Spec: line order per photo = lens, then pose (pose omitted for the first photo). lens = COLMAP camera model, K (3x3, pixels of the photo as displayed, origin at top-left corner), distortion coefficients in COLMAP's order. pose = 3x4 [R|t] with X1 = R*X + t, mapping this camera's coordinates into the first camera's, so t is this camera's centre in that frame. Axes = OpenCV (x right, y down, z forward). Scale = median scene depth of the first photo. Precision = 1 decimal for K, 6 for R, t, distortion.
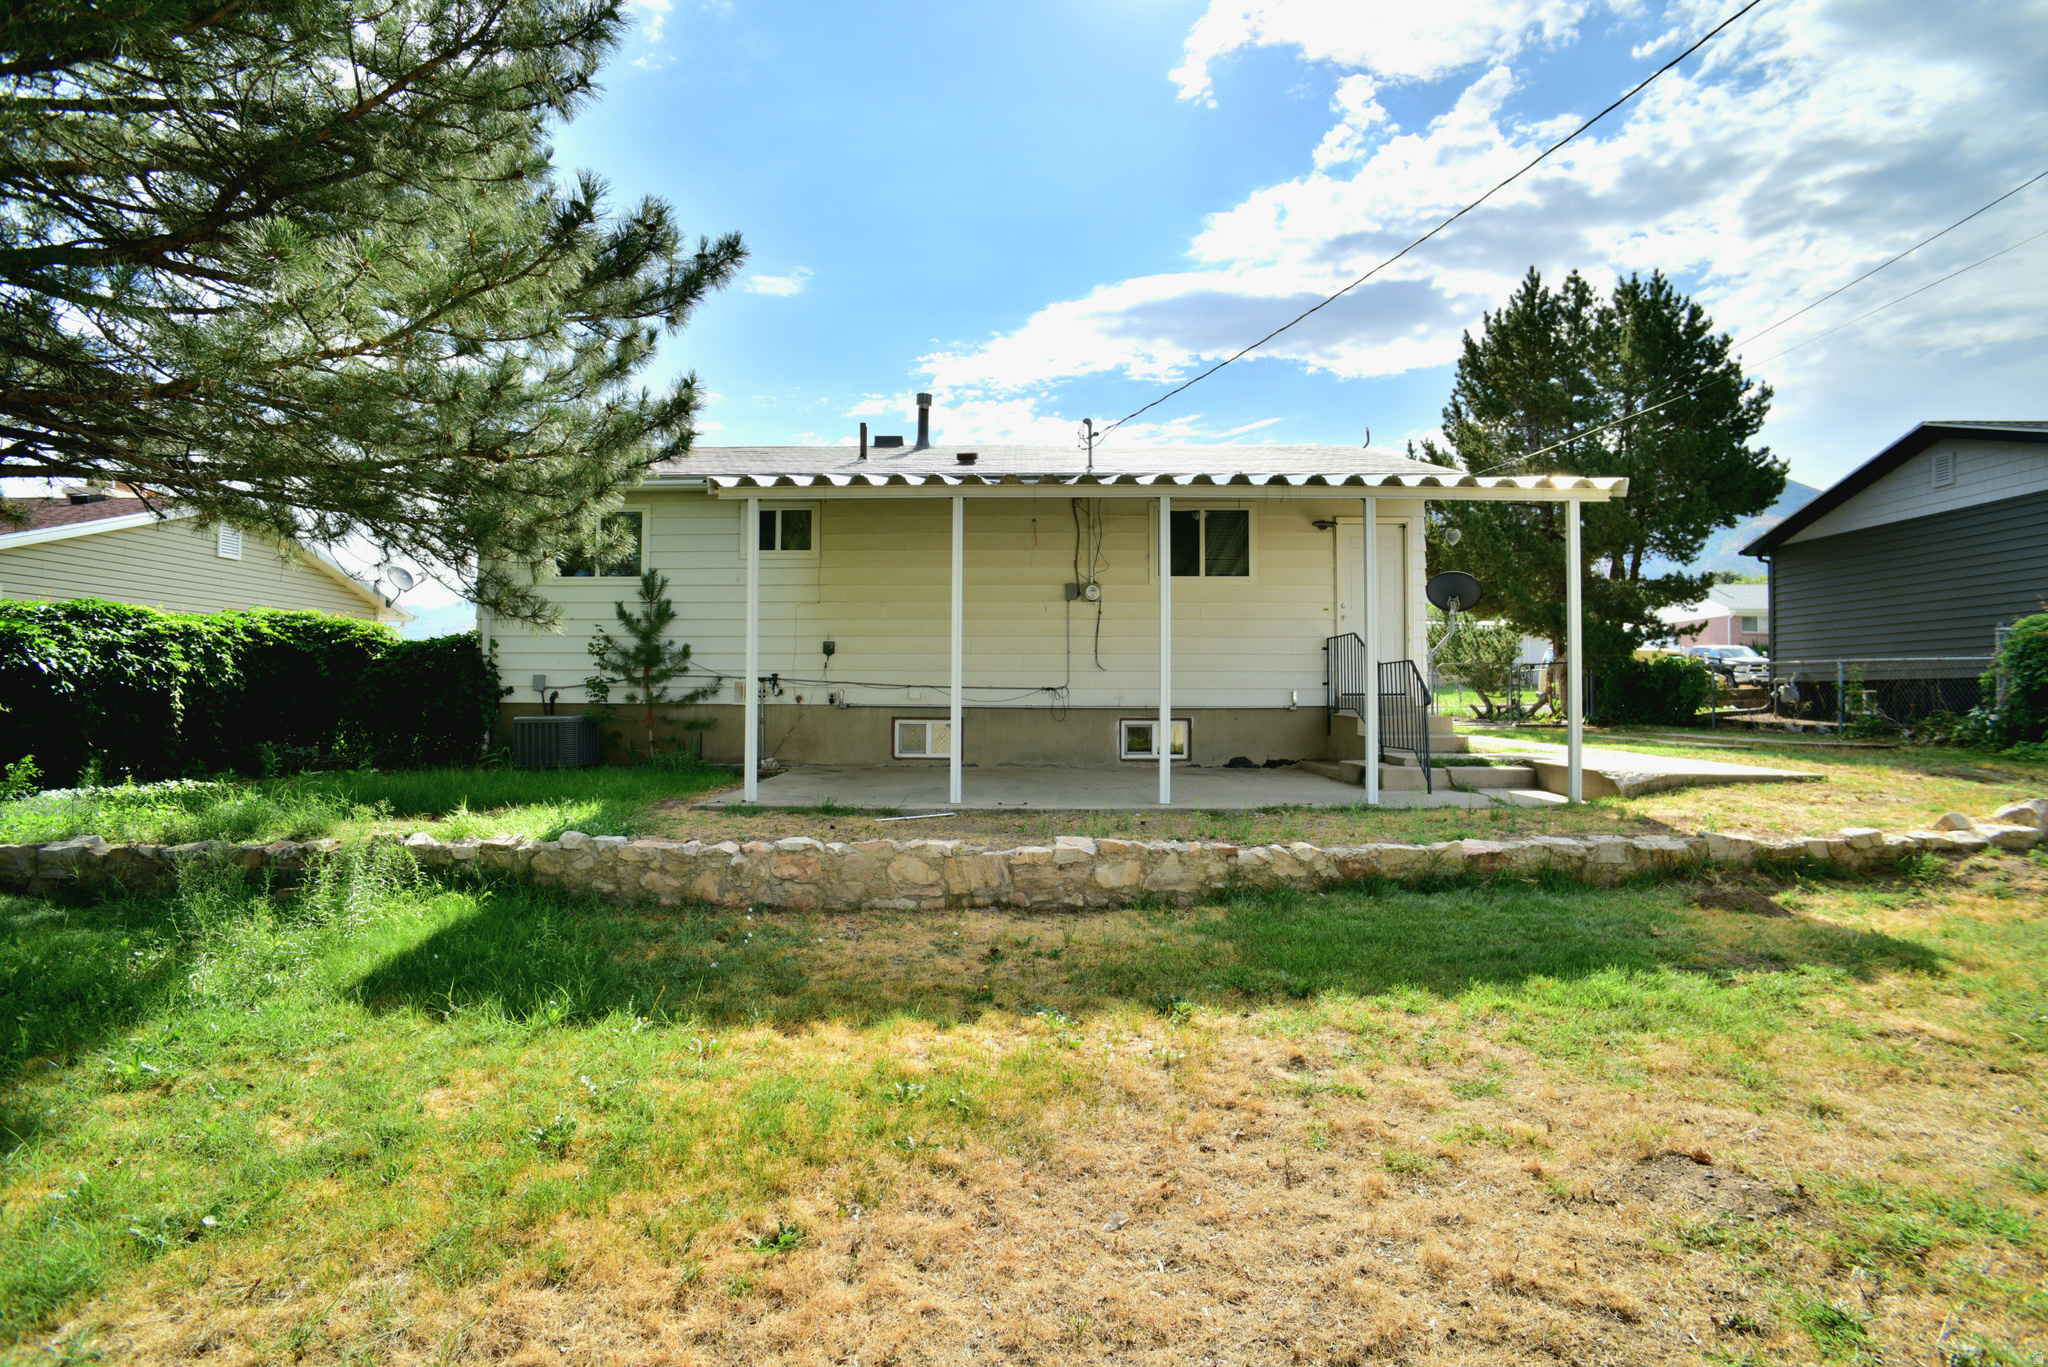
lens RADIAL K [[996.8, 0, 1018.6], [0, 996.8, 672.8], [0, 0, 1]] dist [0.009626, 0.004079]
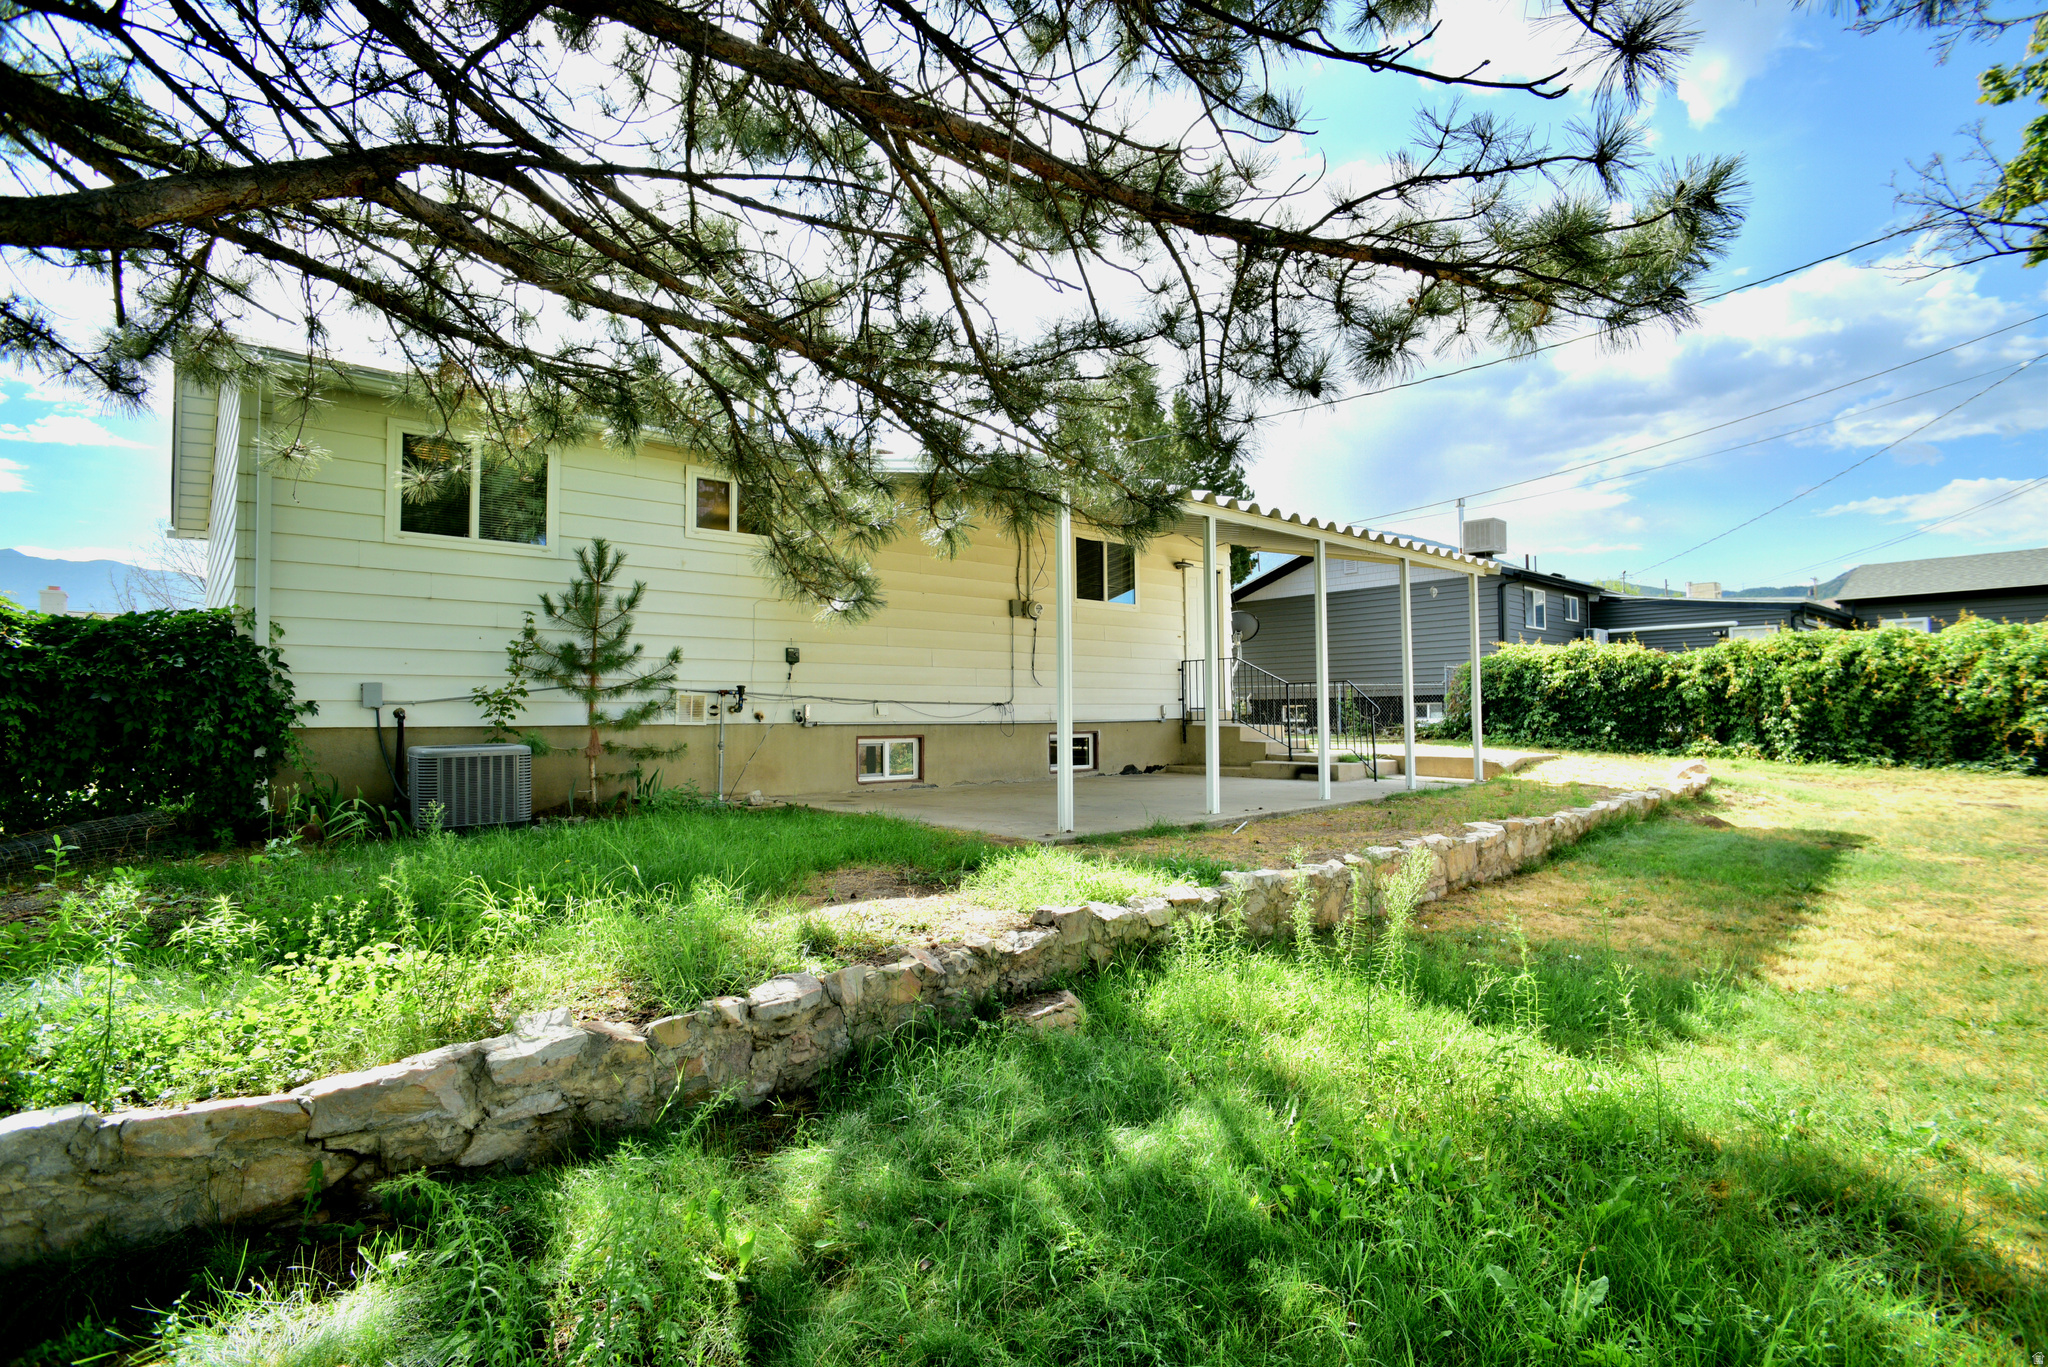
lens RADIAL K [[996.8, 0, 1024.7], [0, 996.8, 684.8], [0, 0, 1]] dist [0.009626, 0.004079]
pose [[0.719145, 0.012676, 0.694744, -0.637815], [-0.011905, 0.999912, -0.005921, 0.002365], [-0.694758, -0.004013, 0.719233, 0.271895]]
